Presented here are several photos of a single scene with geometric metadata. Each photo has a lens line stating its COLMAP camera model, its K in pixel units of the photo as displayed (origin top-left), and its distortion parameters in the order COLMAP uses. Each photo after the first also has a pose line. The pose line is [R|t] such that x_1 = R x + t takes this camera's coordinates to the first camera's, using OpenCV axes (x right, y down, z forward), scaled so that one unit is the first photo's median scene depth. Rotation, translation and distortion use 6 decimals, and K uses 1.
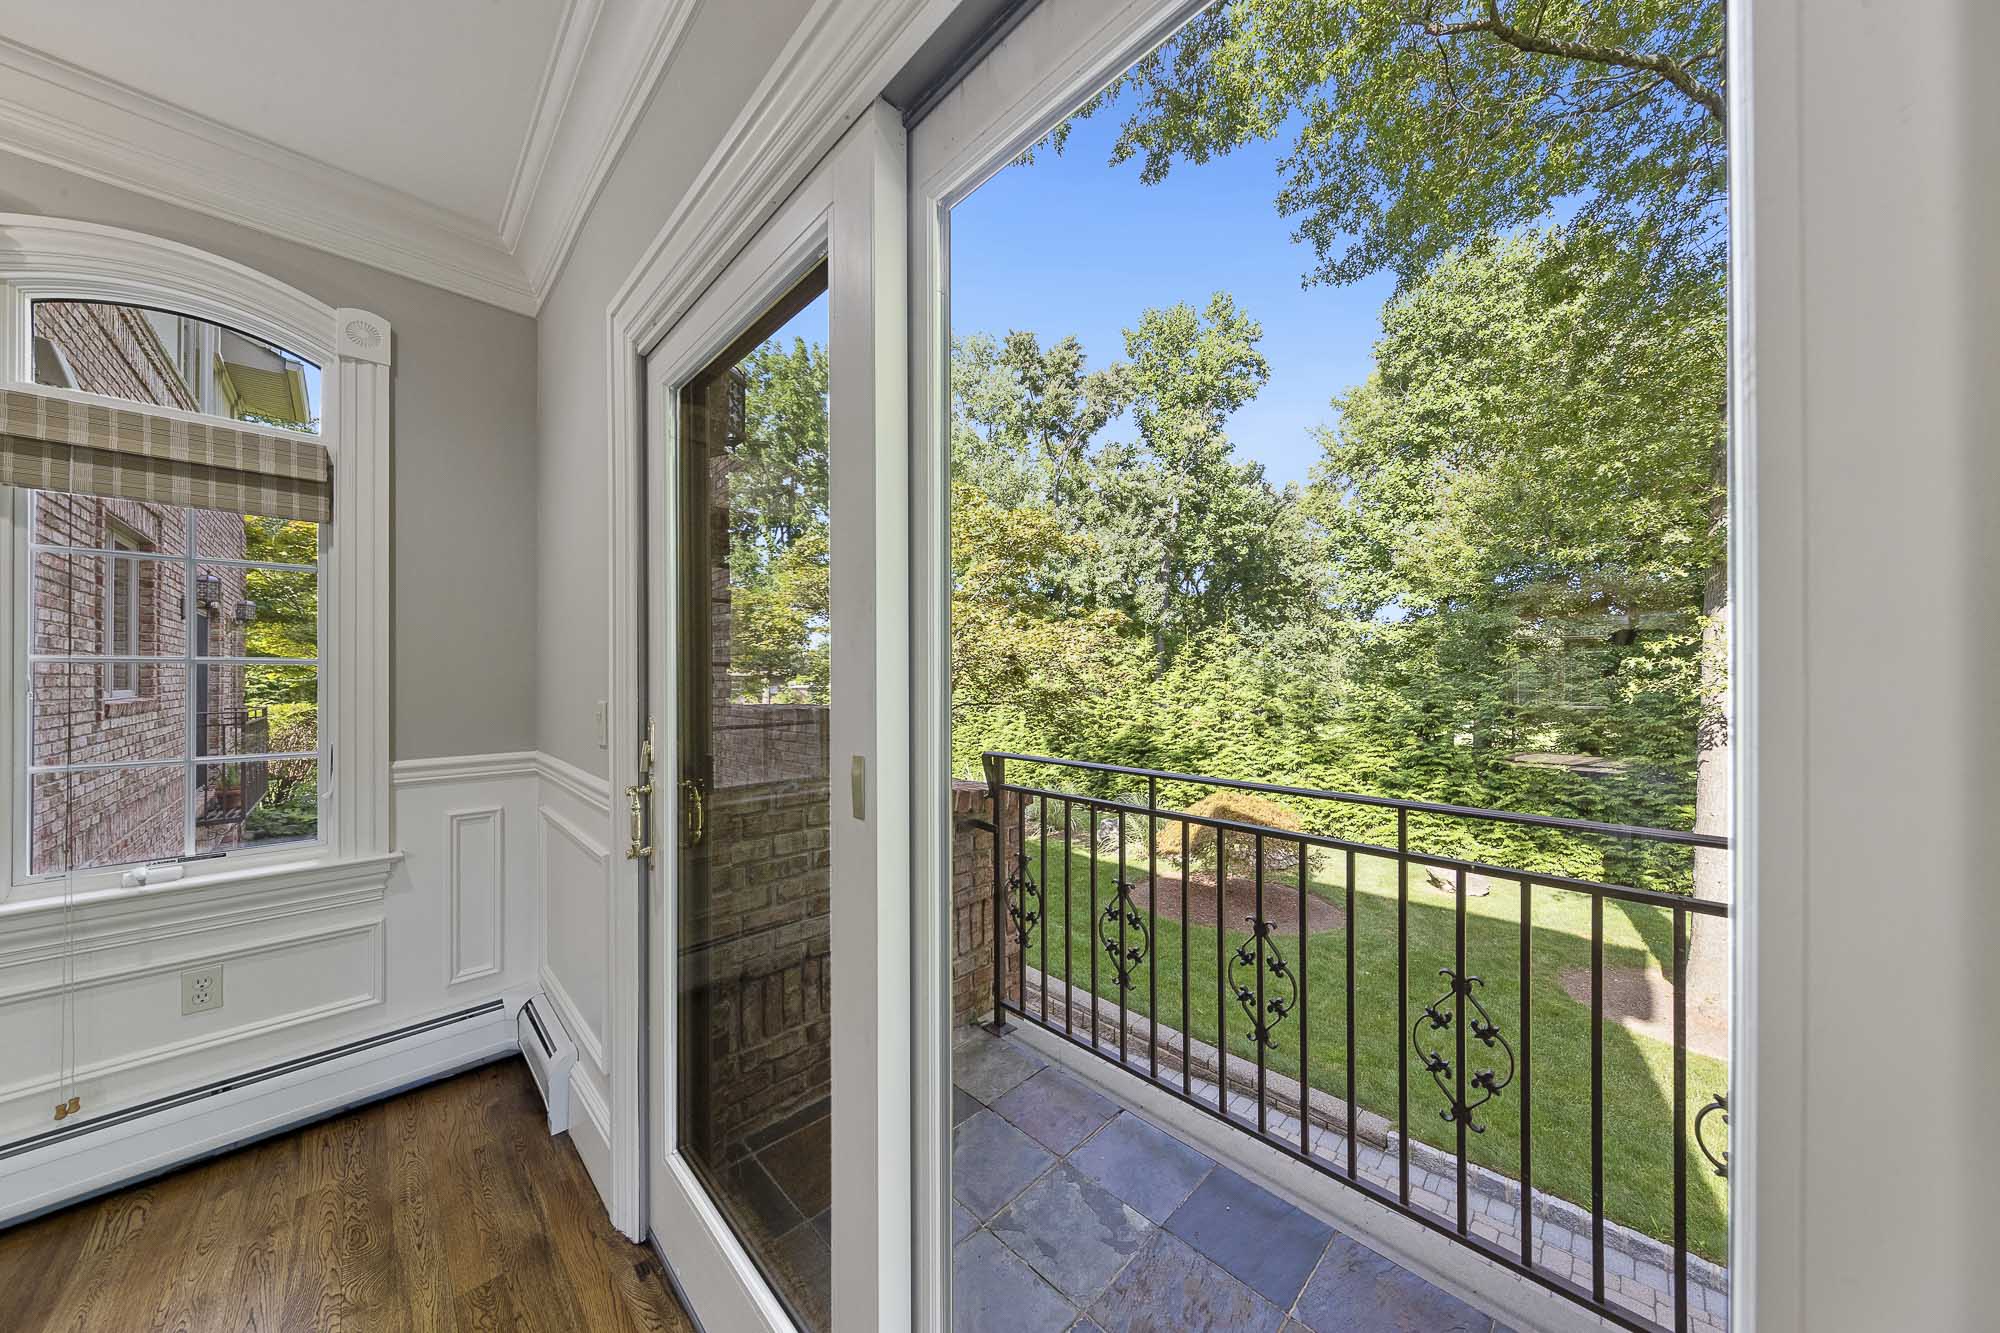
lens RADIAL K [[640.9, 0, 992.0], [0, 640.9, 673.0], [0, 0, 1]] dist [0.000607, -0.000051]
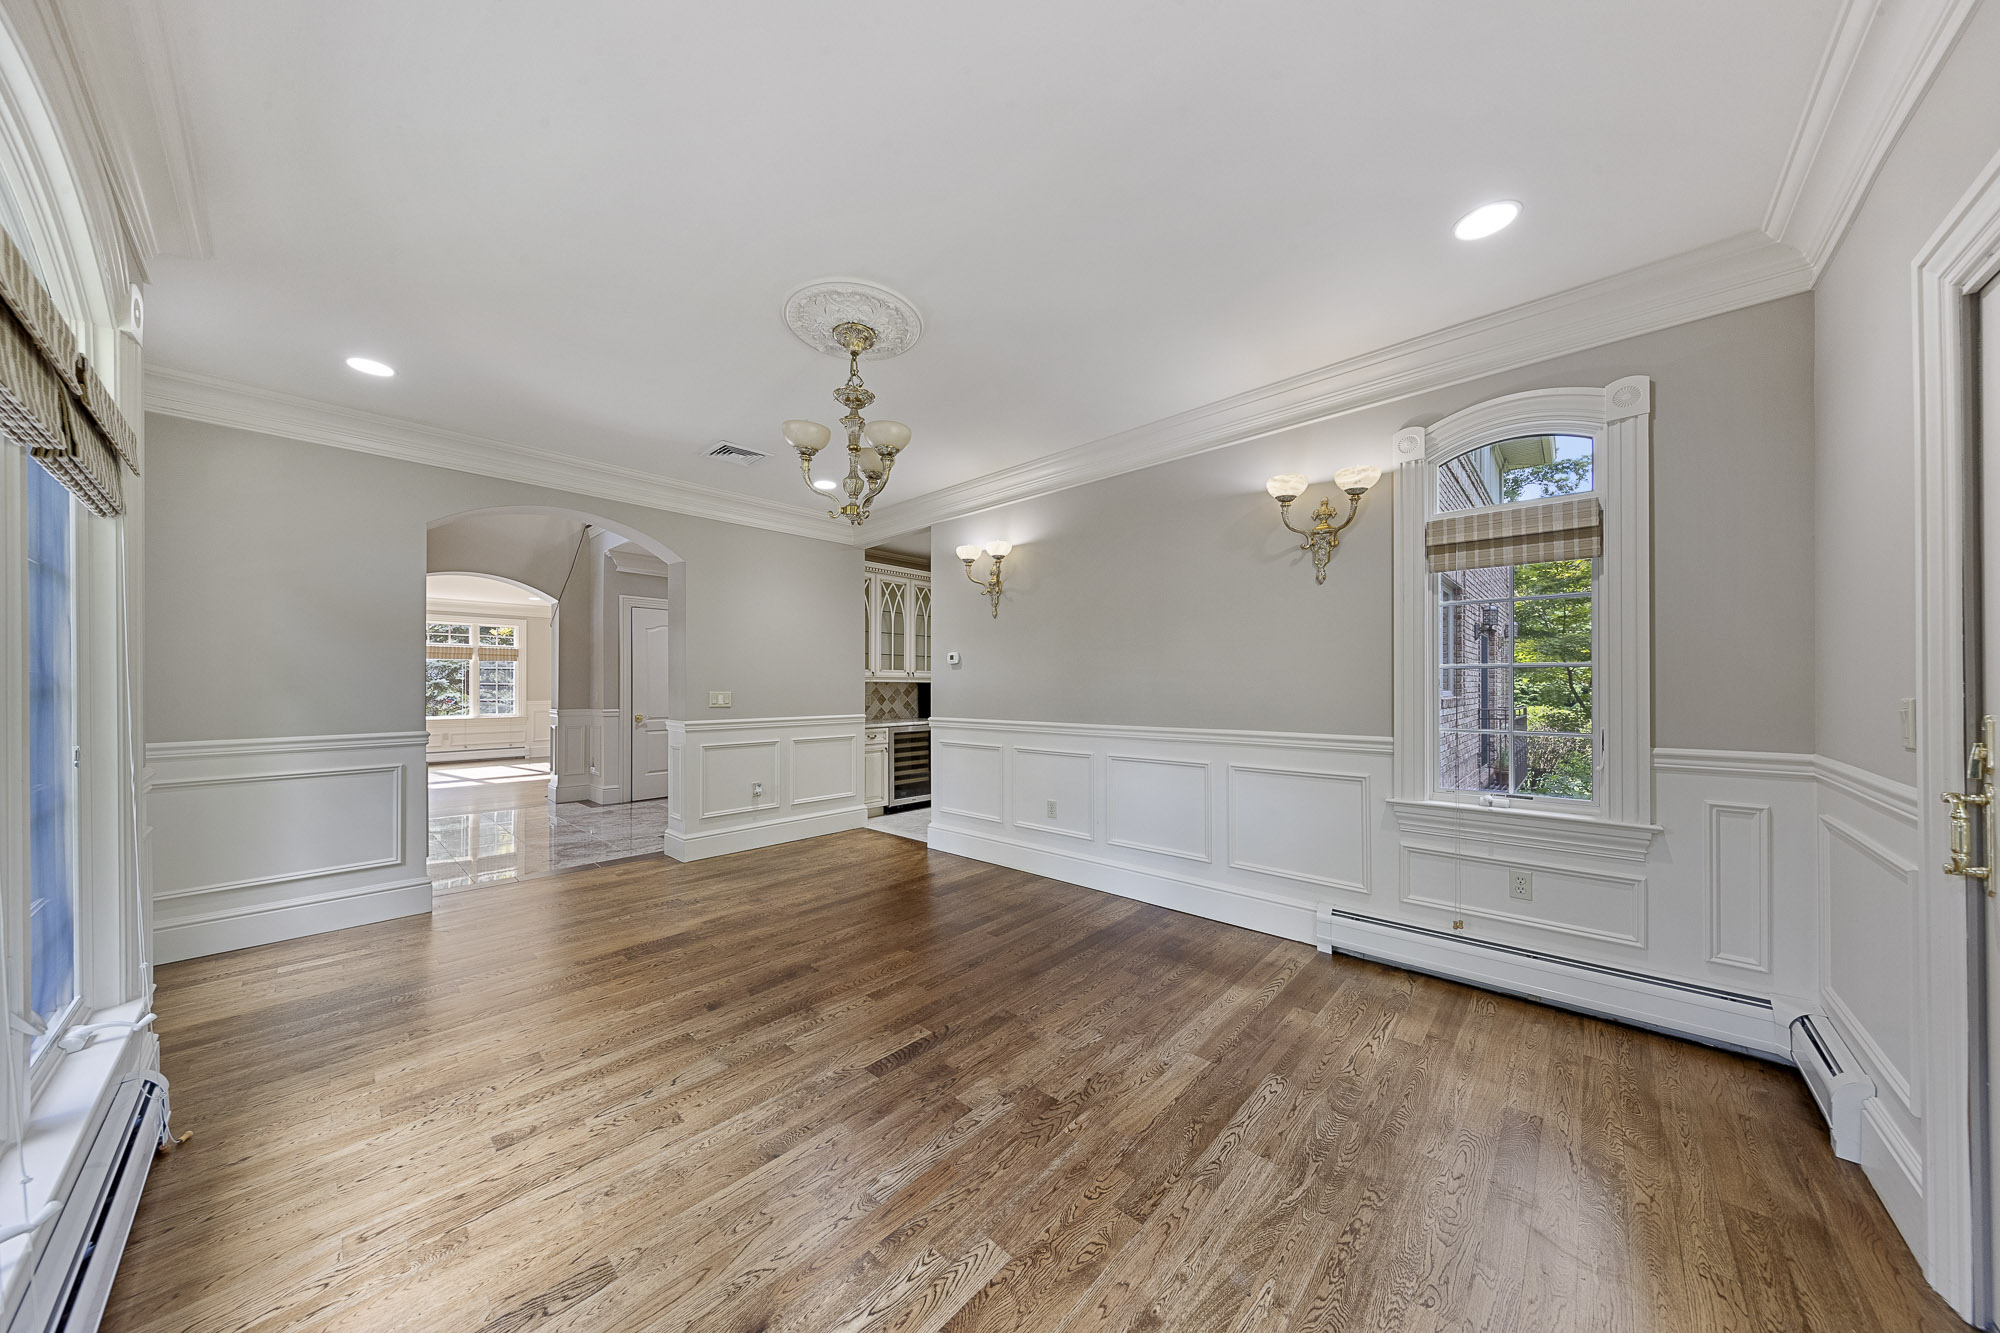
lens RADIAL K [[640.9, 0, 994.0], [0, 640.9, 681.3], [0, 0, 1]] dist [0.000607, -0.000051]
pose [[0.040252, -0.001964, -0.999188, 0.204667], [0.002679, 0.999995, -0.001857, 0.015919], [0.999186, -0.002602, 0.040257, -0.271130]]
